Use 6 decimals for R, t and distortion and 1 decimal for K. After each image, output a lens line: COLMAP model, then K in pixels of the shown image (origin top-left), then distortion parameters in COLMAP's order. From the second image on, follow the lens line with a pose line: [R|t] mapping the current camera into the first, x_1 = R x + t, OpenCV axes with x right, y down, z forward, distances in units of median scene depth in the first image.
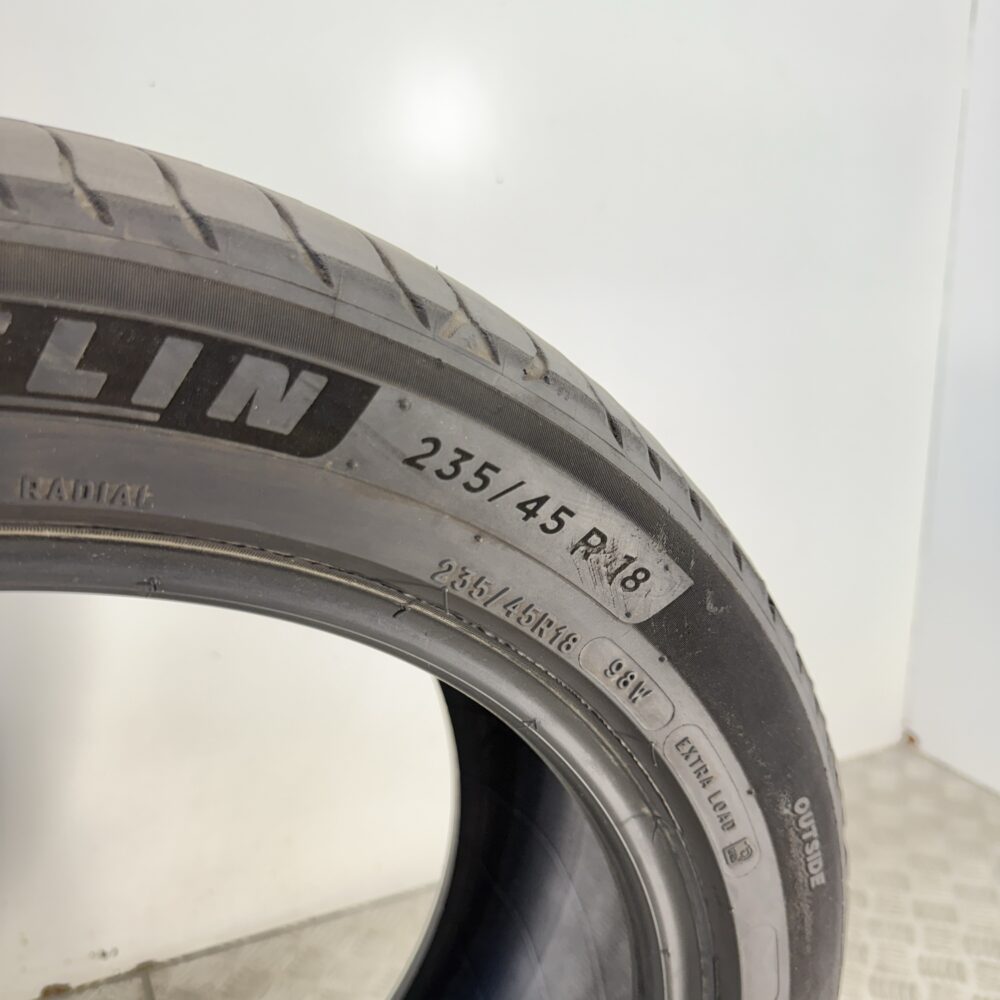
lens RADIAL K [[985.9, 0, 504.3], [0, 985.9, 520.0], [0, 0, 1]] dist [0.209039, -0.602549]
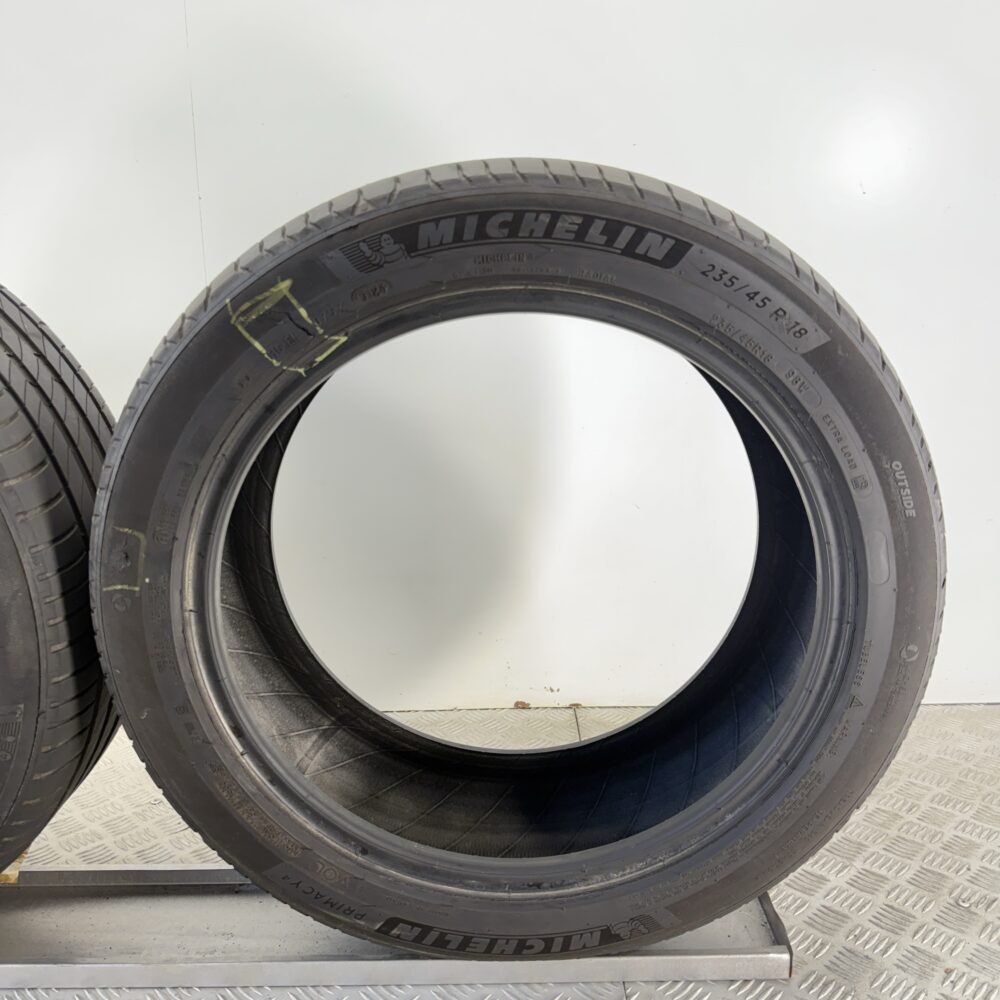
lens RADIAL K [[985.9, 0, 504.3], [0, 985.9, 520.0], [0, 0, 1]] dist [0.209039, -0.602549]
pose [[0.901988, 0.085059, -0.423299, 0.607720], [-0.099239, 0.994997, -0.011525, 0.672118], [0.420201, 0.052403, 0.905917, -1.636023]]
